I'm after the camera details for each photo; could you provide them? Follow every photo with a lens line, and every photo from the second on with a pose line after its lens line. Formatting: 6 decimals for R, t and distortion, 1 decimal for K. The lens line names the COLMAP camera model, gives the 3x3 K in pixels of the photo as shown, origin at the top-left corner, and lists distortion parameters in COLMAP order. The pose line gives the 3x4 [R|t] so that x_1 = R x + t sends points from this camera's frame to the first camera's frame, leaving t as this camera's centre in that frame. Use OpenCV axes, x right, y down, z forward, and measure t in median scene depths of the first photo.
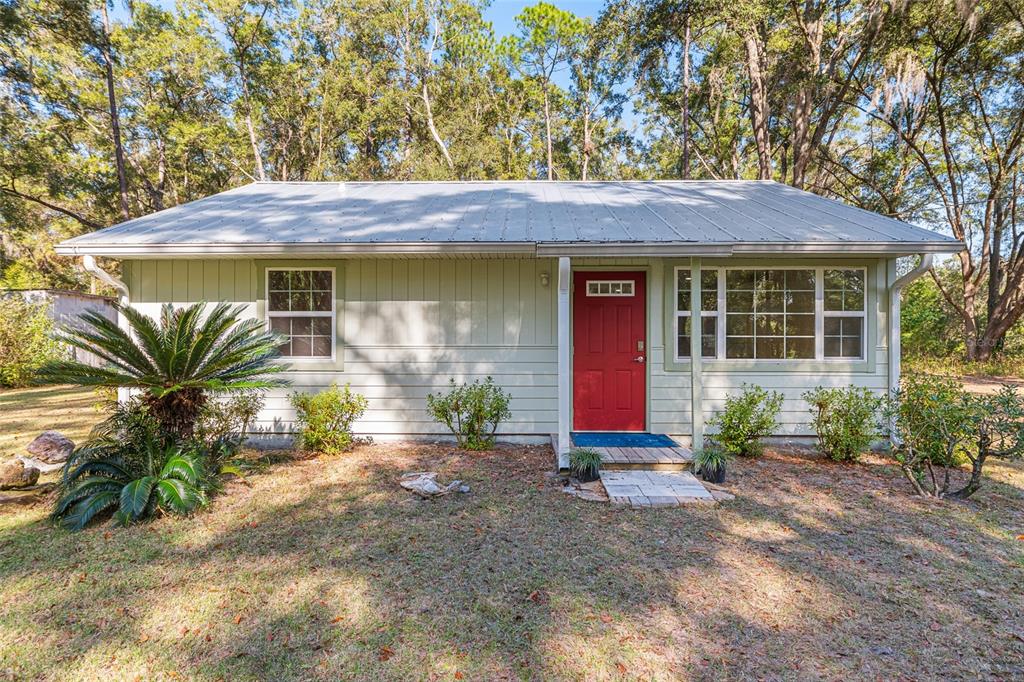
lens RADIAL K [[593.1, 0, 511.3], [0, 593.1, 340.5], [0, 0, 1]] dist [0.000582, 0.002625]
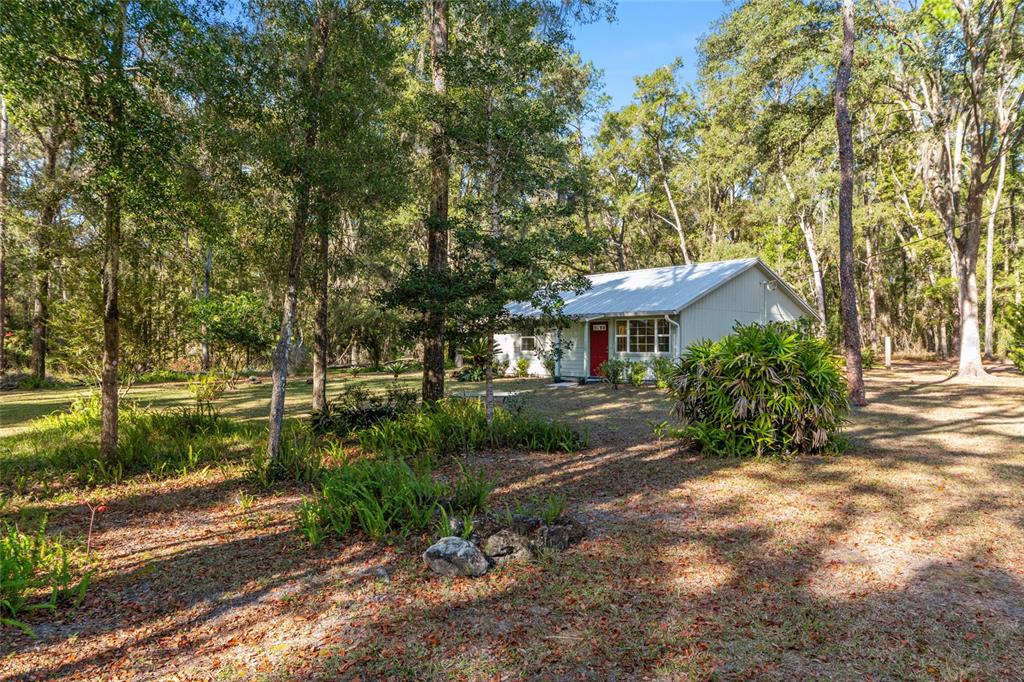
lens RADIAL K [[694.9, 0, 512.4], [0, 694.9, 343.1], [0, 0, 1]] dist [-0.006548, 0.001761]
pose [[0.665510, -0.006231, -0.746363, 2.430785], [0.001569, 0.999975, -0.006950, 0.010709], [0.746387, 0.003454, 0.665503, -1.591994]]
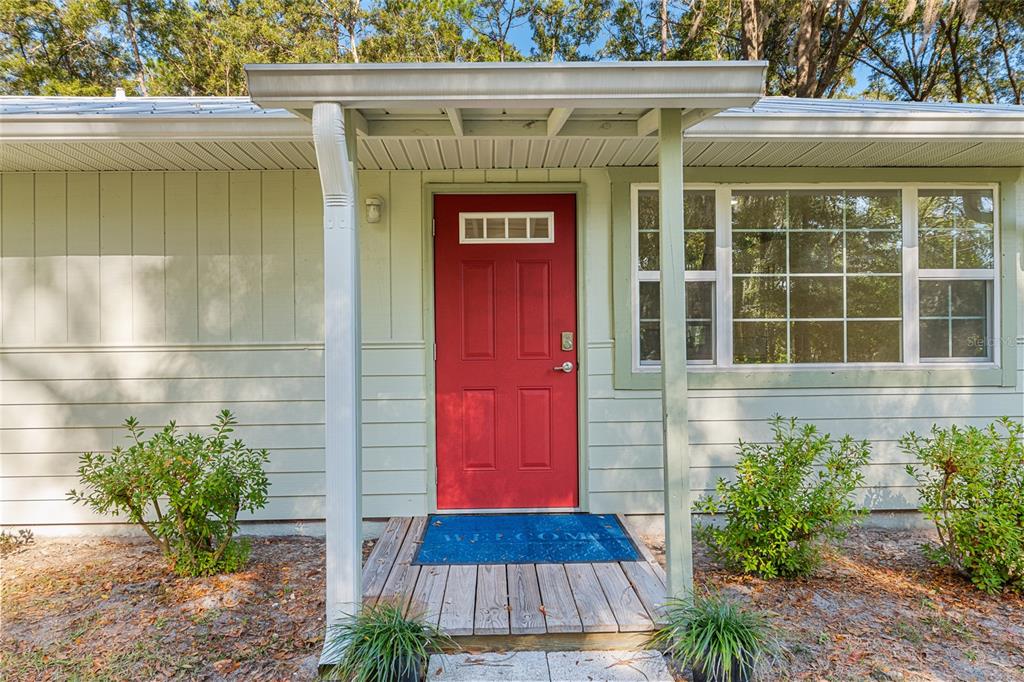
lens RADIAL K [[617.1, 0, 512.2], [0, 617.1, 340.6], [0, 0, 1]] dist [-0.000229, -0.005311]
pose [[0.999177, -0.011282, 0.038970, 0.150026], [0.011351, 0.999934, -0.001552, 0.009044], [-0.038950, 0.001993, 0.999239, 0.473145]]
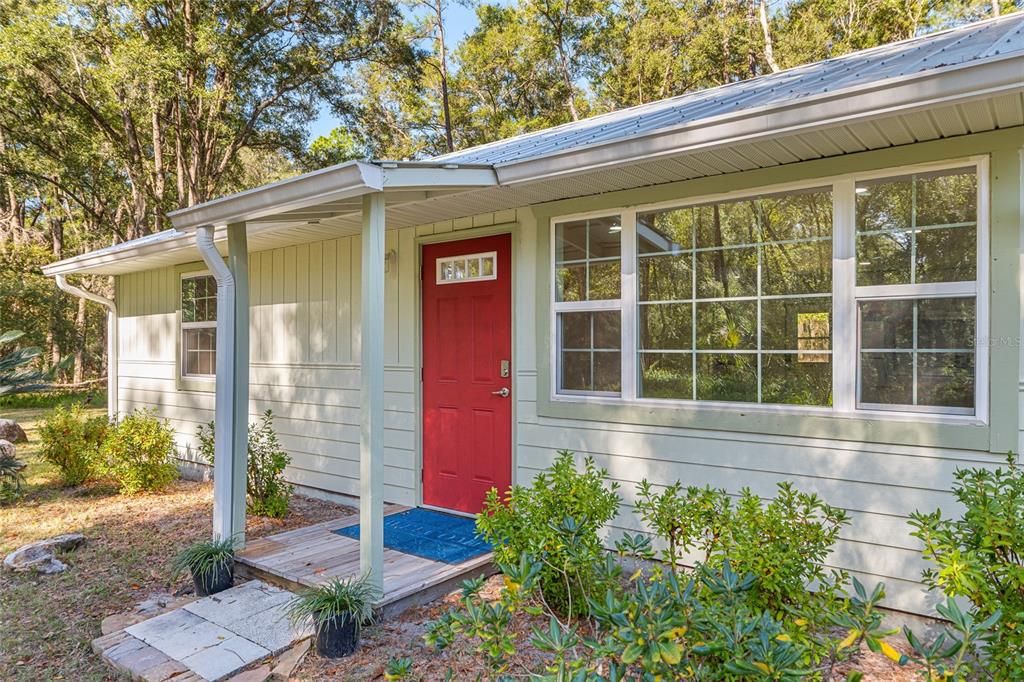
lens RADIAL K [[694.9, 0, 511.7], [0, 694.9, 344.0], [0, 0, 1]] dist [-0.006548, 0.001761]
pose [[0.786346, -0.006825, -0.617749, 0.623748], [0.004297, 0.999975, -0.005578, -0.009907], [0.617771, 0.001732, 0.786356, 0.491430]]
